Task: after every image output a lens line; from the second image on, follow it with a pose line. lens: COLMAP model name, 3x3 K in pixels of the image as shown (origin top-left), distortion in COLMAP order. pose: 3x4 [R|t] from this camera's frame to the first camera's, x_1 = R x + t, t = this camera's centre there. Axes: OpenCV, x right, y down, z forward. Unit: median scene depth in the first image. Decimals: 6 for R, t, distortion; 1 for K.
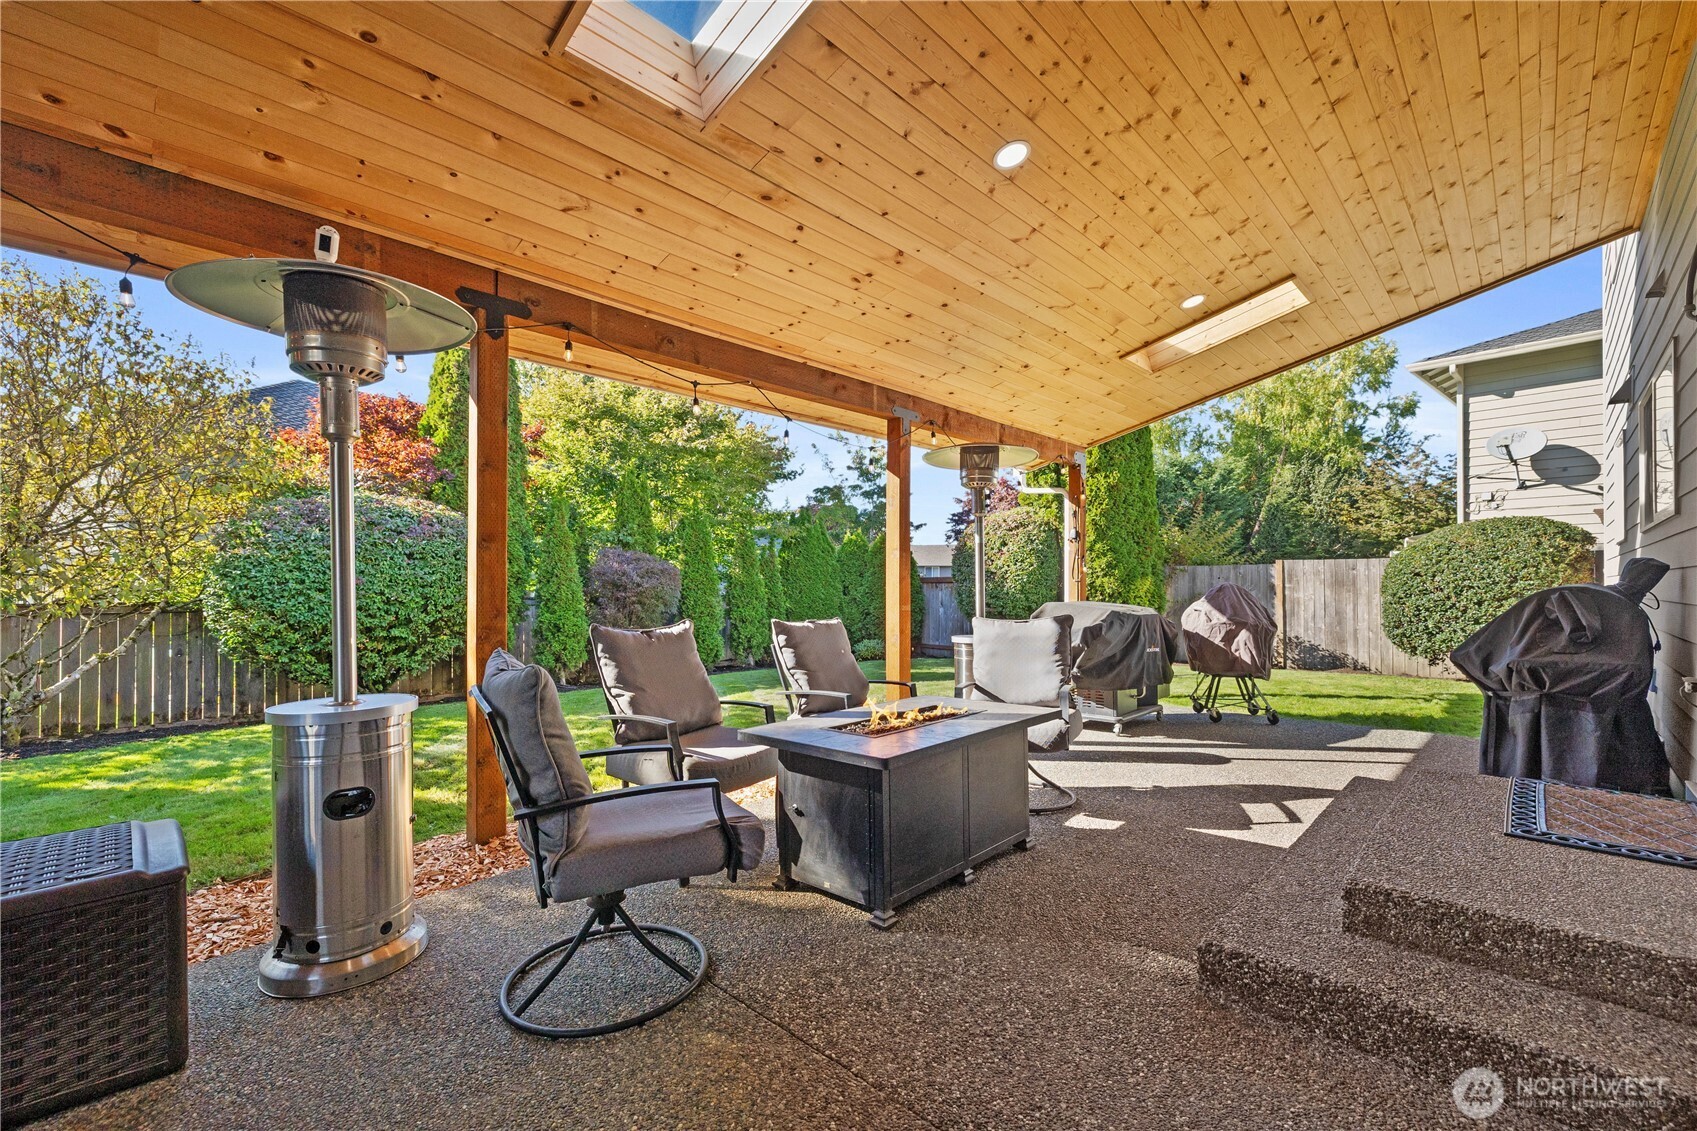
lens RADIAL K [[719.4, 0, 849.3], [0, 719.4, 575.5], [0, 0, 1]] dist [0.001769, 0.000963]
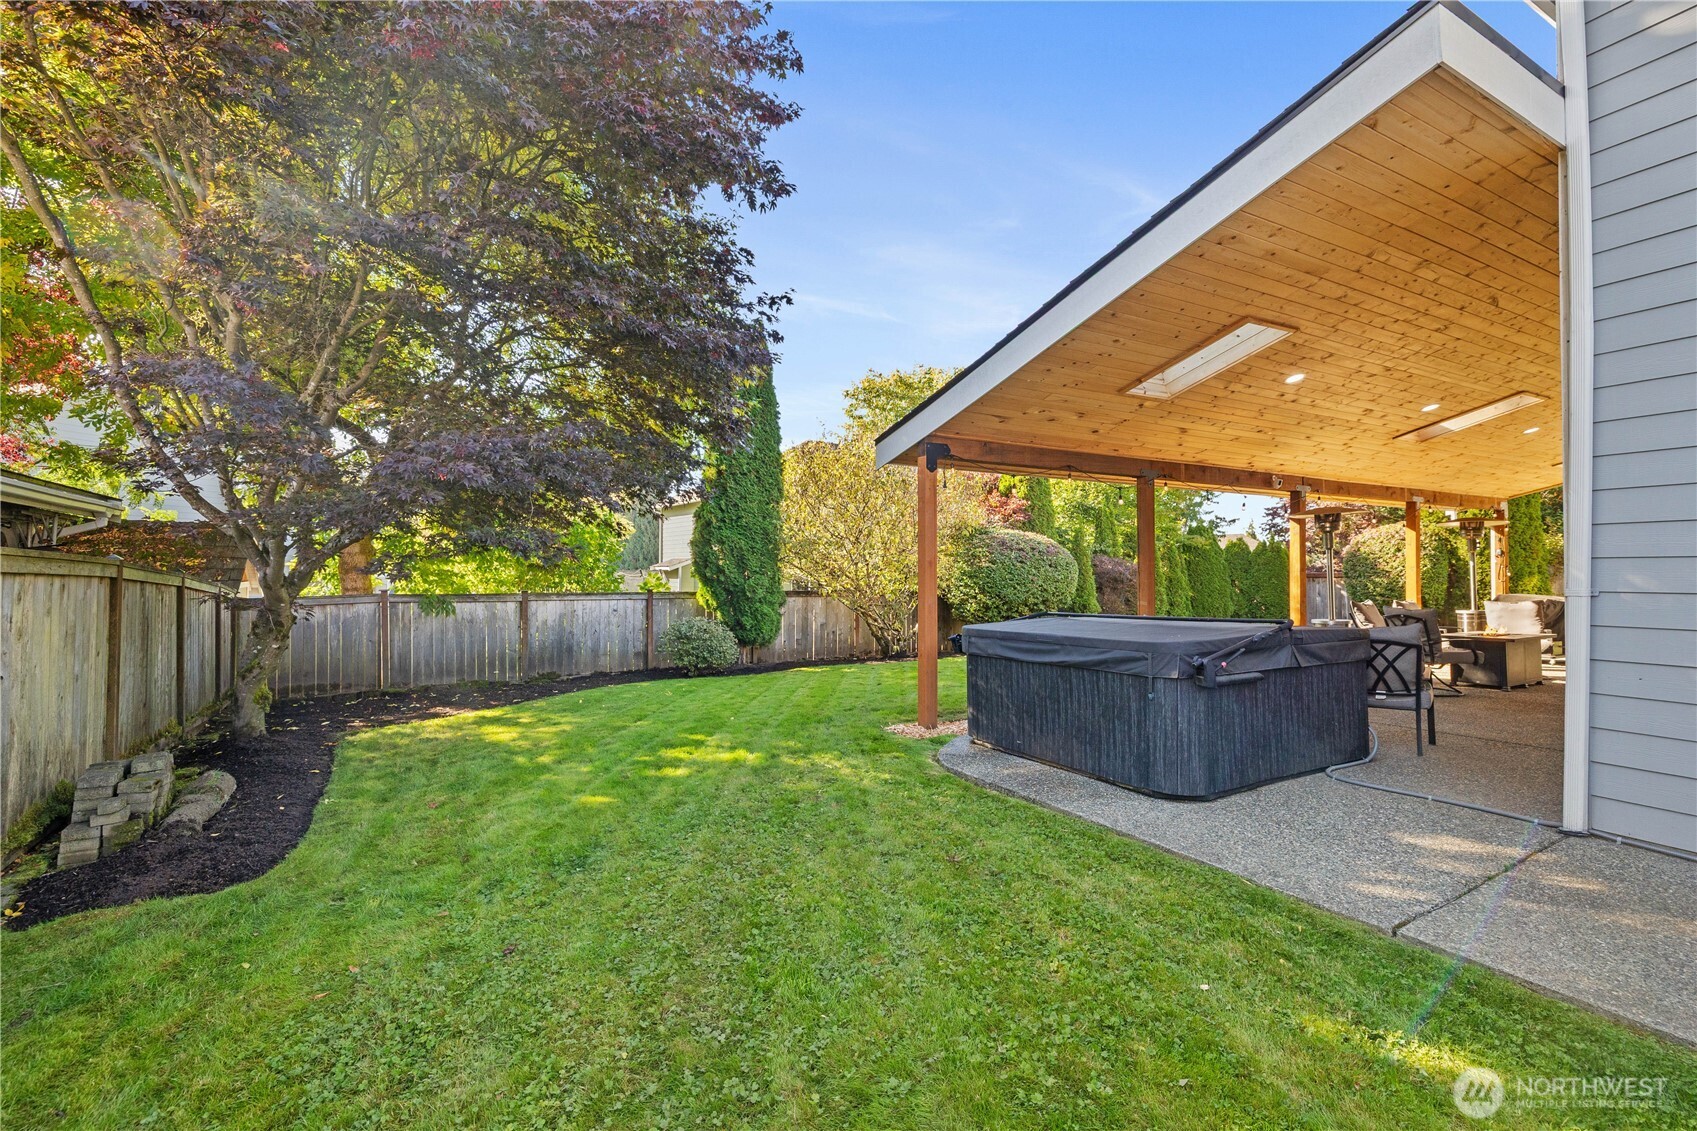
lens RADIAL K [[719.4, 0, 852.2], [0, 719.4, 566.0], [0, 0, 1]] dist [0.001769, 0.000963]
pose [[0.951806, -0.001819, -0.306696, -0.552355], [0.003225, 0.999986, 0.004078, -0.036813], [0.306684, -0.004871, 0.951799, -0.952583]]
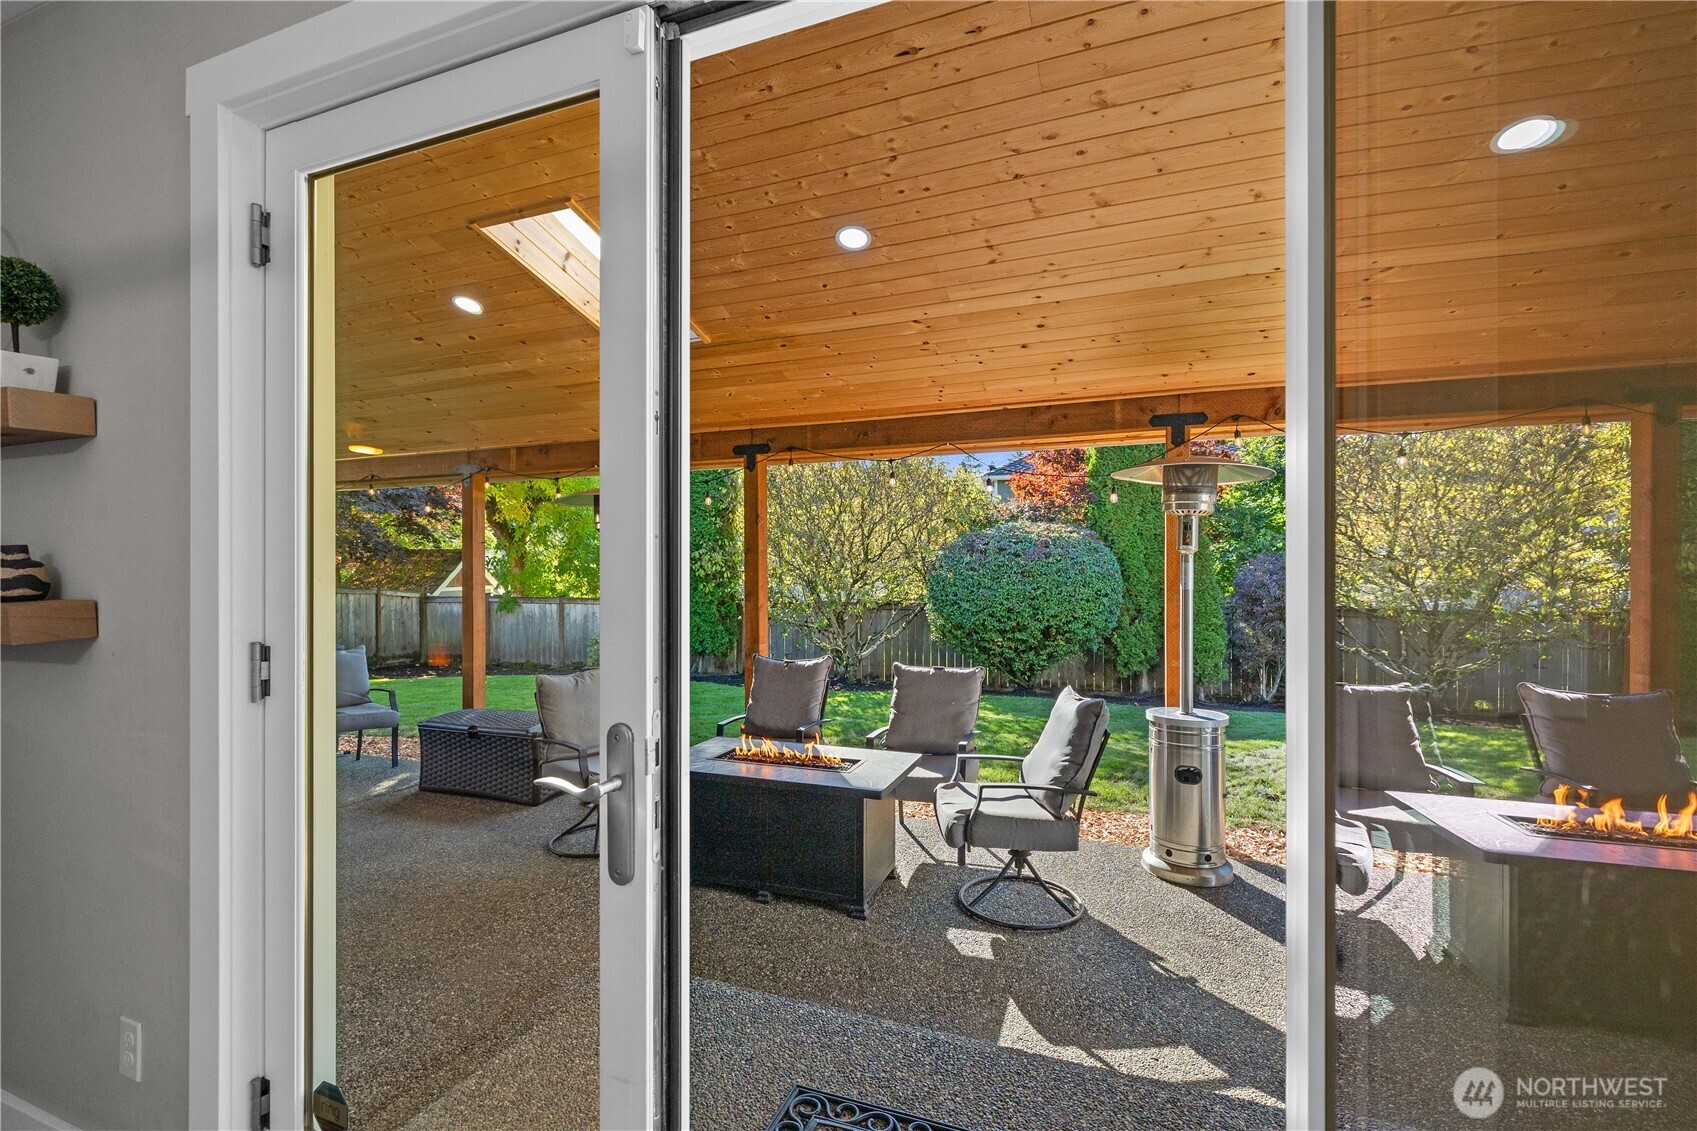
lens RADIAL K [[772.8, 0, 851.1], [0, 772.8, 570.7], [0, 0, 1]] dist [-0.002748, -0.000396]
pose [[0.367131, 0.001034, -0.930169, 0.510896], [0.017044, 0.999824, 0.007839, -0.049028], [0.930013, -0.018732, 0.367049, 0.239534]]
